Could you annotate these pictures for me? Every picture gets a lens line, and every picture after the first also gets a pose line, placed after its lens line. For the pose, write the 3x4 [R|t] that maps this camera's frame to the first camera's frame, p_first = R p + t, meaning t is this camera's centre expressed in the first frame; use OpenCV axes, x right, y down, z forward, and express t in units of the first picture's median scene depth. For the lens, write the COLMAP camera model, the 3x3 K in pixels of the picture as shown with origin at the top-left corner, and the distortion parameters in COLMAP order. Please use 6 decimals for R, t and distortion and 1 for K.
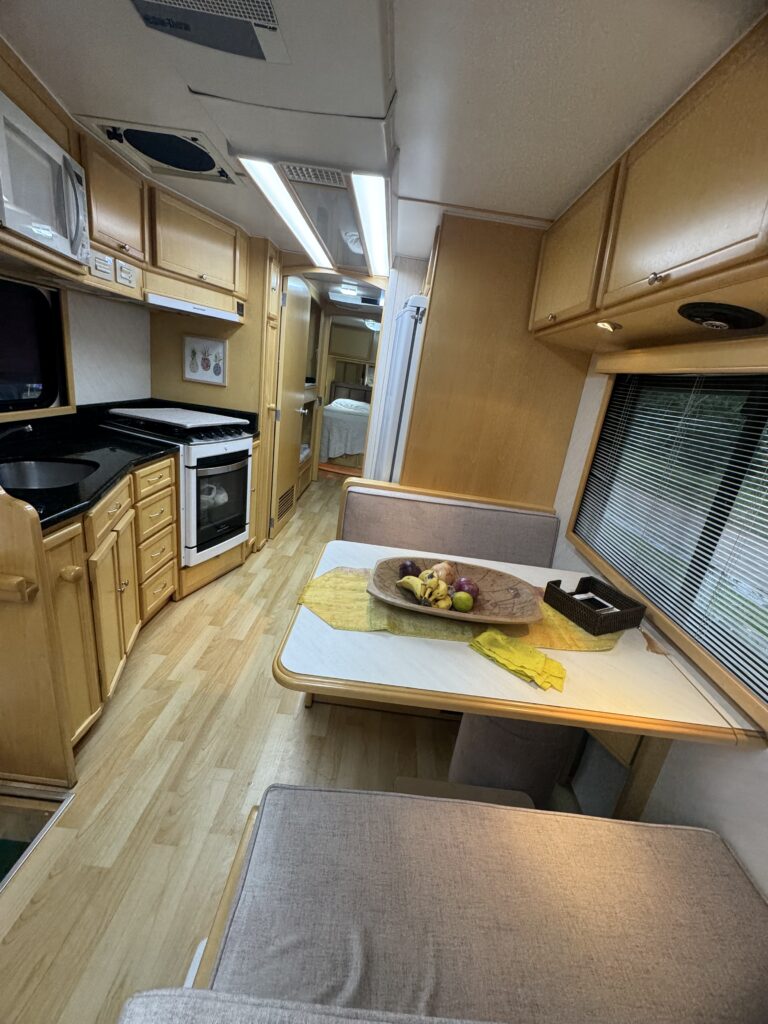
lens RADIAL K [[407.8, 0, 383.9], [0, 407.8, 511.2], [0, 0, 1]] dist [-0.003374, 0.000302]
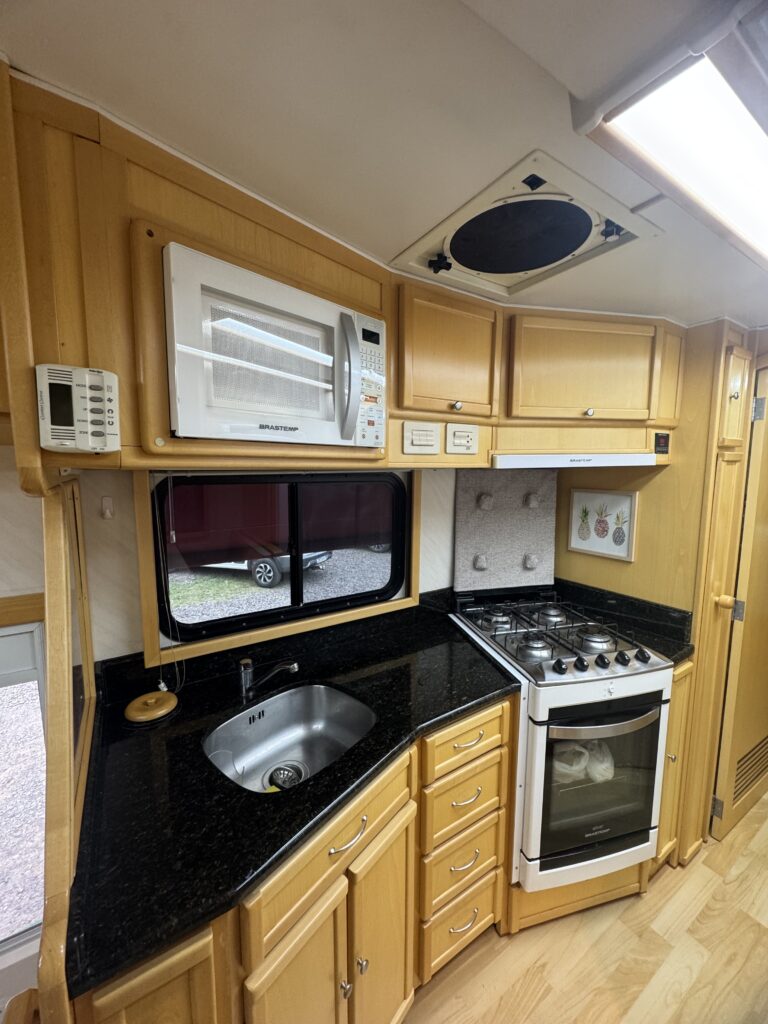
lens RADIAL K [[407.8, 0, 385.0], [0, 407.8, 511.1], [0, 0, 1]] dist [-0.003374, 0.000302]
pose [[0.560854, -0.044168, -0.826736, -0.113555], [-0.192115, 0.964377, -0.181851, -0.266278], [0.805317, 0.260820, 0.532389, 0.474116]]
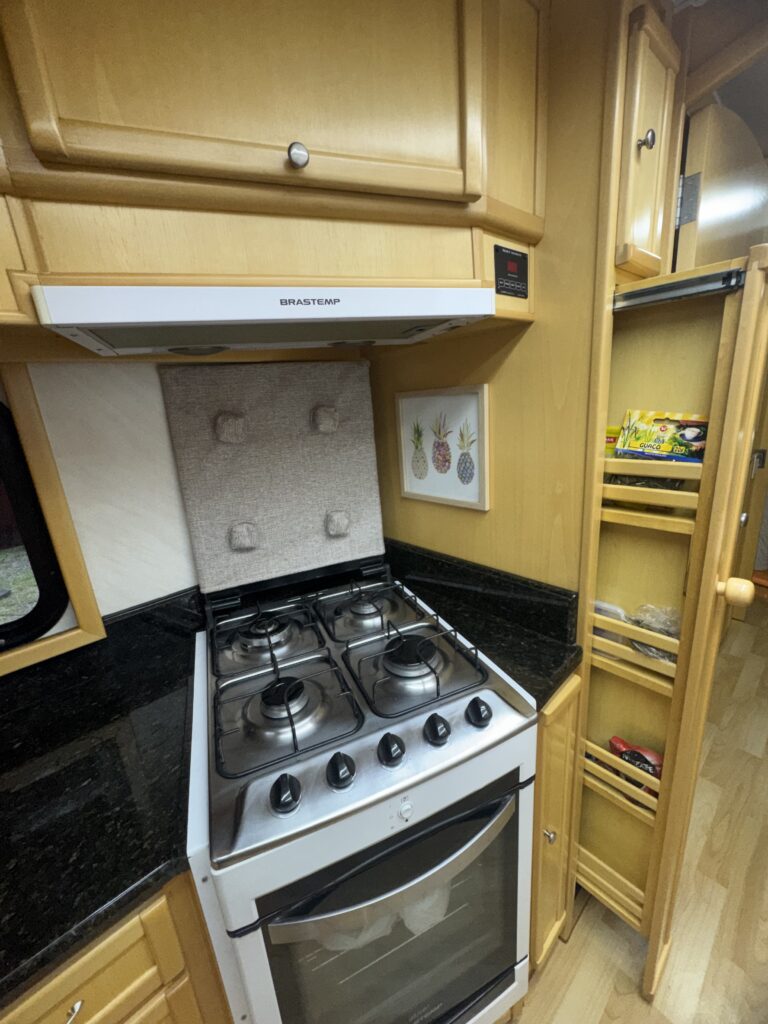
lens RADIAL K [[407.8, 0, 385.9], [0, 407.8, 510.3], [0, 0, 1]] dist [-0.003374, 0.000302]
pose [[0.672838, 0.005628, -0.739769, -0.245837], [-0.070763, 0.995876, -0.056784, -0.378833], [0.736398, 0.090555, 0.670461, 0.938710]]
